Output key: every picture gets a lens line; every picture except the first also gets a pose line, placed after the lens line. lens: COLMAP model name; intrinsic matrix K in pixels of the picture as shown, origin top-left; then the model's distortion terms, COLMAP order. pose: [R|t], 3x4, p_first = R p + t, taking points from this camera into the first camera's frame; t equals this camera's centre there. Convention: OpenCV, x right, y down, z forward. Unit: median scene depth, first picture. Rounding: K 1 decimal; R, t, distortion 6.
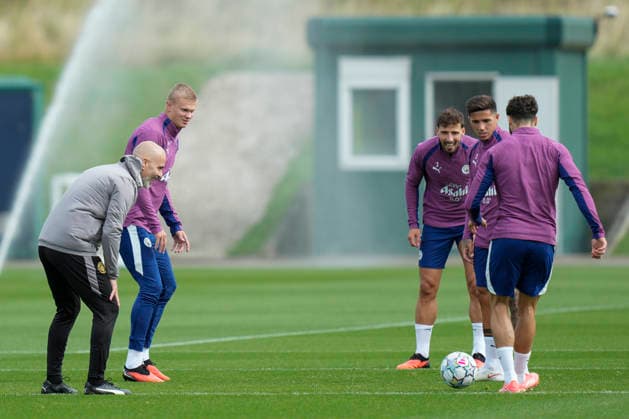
lens RADIAL K [[318.4, 0, 314.5], [0, 318.4, 209.5], [0, 0, 1]] dist [0.001825, 0.000069]
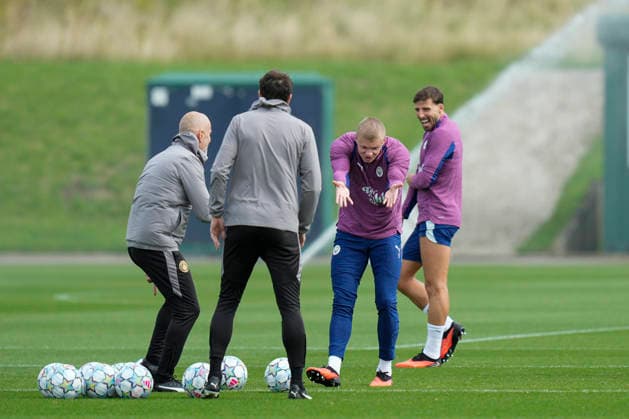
lens RADIAL K [[315.0, 0, 314.5], [0, 315.0, 209.5], [0, 0, 1]] dist [-0.000521, 0.000376]
pose [[0.999994, 0.003314, -0.001302, -0.906663], [-0.003317, 0.999992, -0.002350, 0.013888], [0.001294, 0.002354, 0.999996, 0.011075]]
